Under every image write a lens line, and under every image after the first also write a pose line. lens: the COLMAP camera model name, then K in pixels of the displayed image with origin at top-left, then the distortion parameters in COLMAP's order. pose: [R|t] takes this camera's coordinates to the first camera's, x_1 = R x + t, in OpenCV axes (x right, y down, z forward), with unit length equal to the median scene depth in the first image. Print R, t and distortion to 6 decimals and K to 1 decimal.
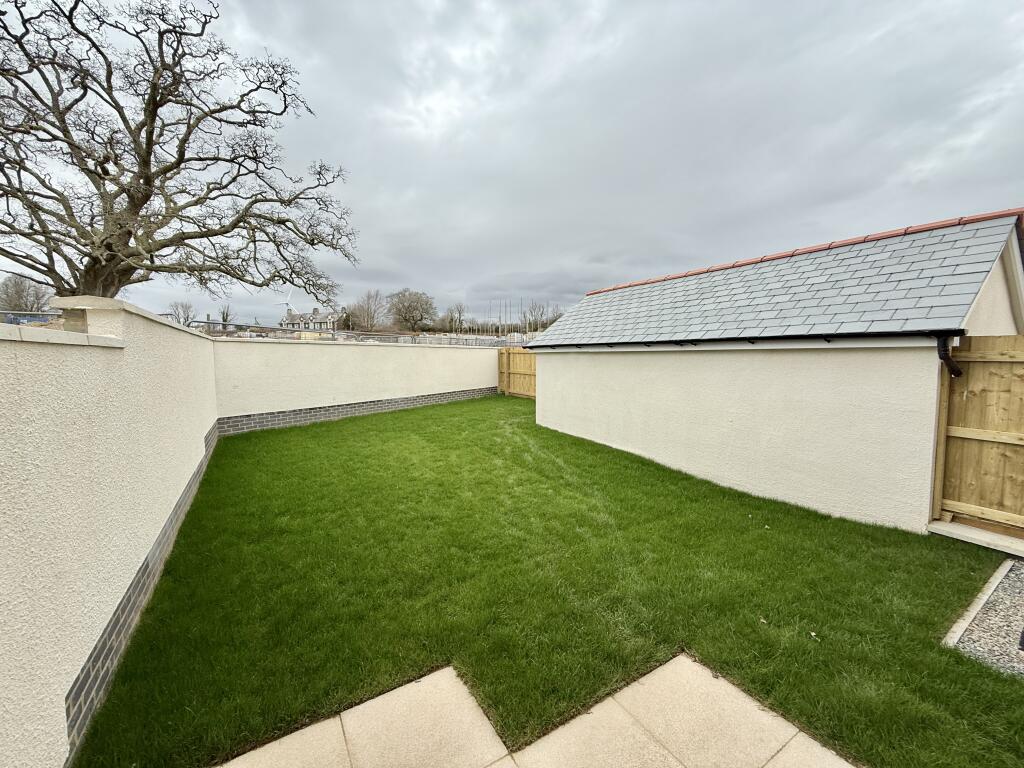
lens RADIAL K [[408.4, 0, 509.2], [0, 408.4, 383.0], [0, 0, 1]] dist [0.000875, -0.000468]
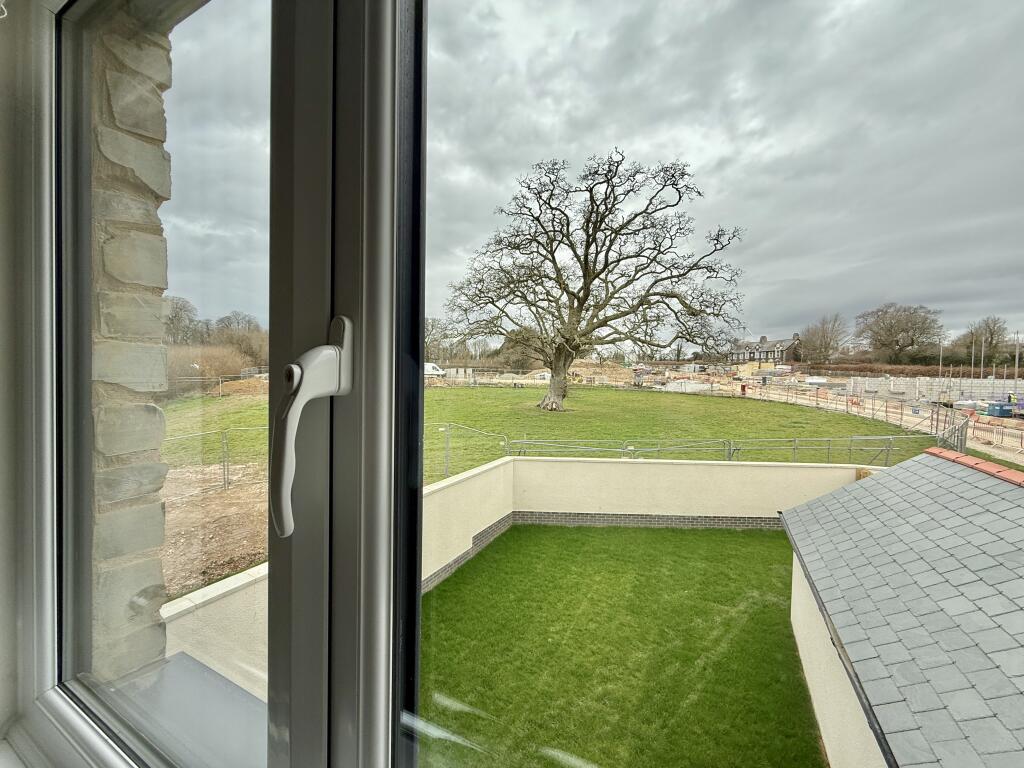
lens RADIAL K [[408.4, 0, 509.2], [0, 408.4, 383.0], [0, 0, 1]] dist [0.000875, -0.000468]
pose [[0.522742, 0.035245, -0.851762, 0.169991], [-0.080013, 0.996763, -0.007861, -0.115608], [0.848728, 0.072262, 0.523870, 0.051129]]
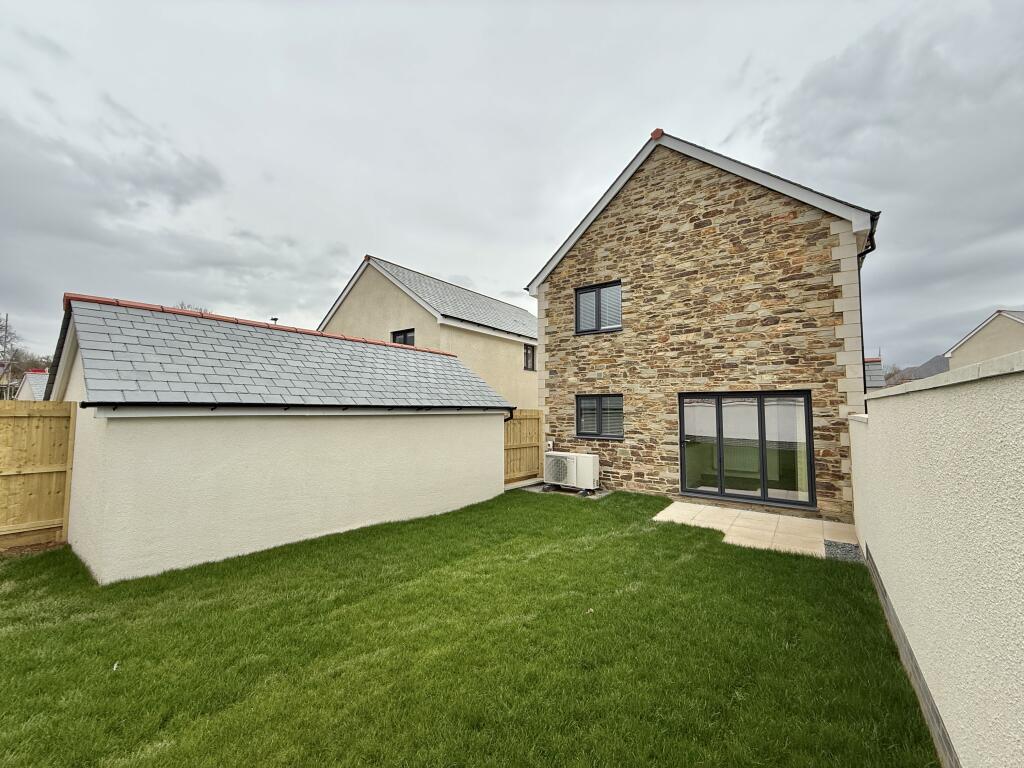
lens RADIAL K [[408.4, 0, 509.2], [0, 408.4, 383.0], [0, 0, 1]] dist [0.000875, -0.000468]
pose [[-0.379492, 0.085331, 0.921252, -0.205158], [0.083475, 0.994835, -0.057760, -0.020329], [-0.921422, 0.054982, -0.384655, 0.307690]]
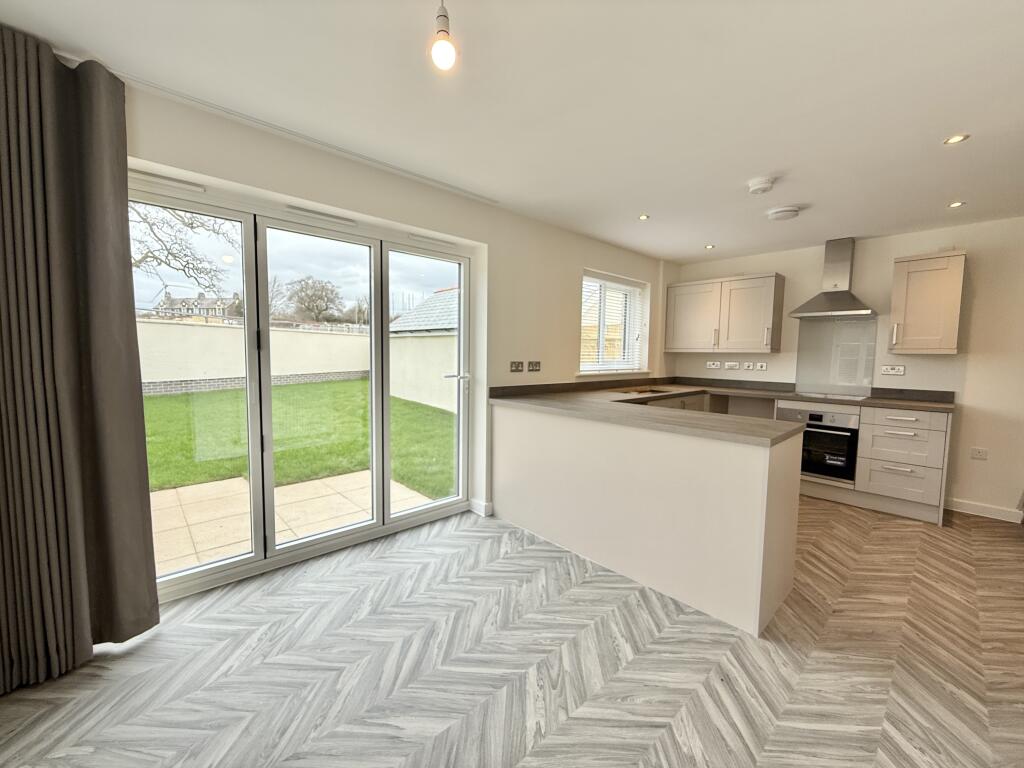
lens RADIAL K [[408.4, 0, 509.2], [0, 408.4, 383.0], [0, 0, 1]] dist [0.000875, -0.000468]
pose [[0.980039, 0.000713, 0.198806, 0.071139], [-0.003170, 0.999923, 0.012038, 0.019532], [-0.198782, -0.012428, 0.979965, -0.116293]]
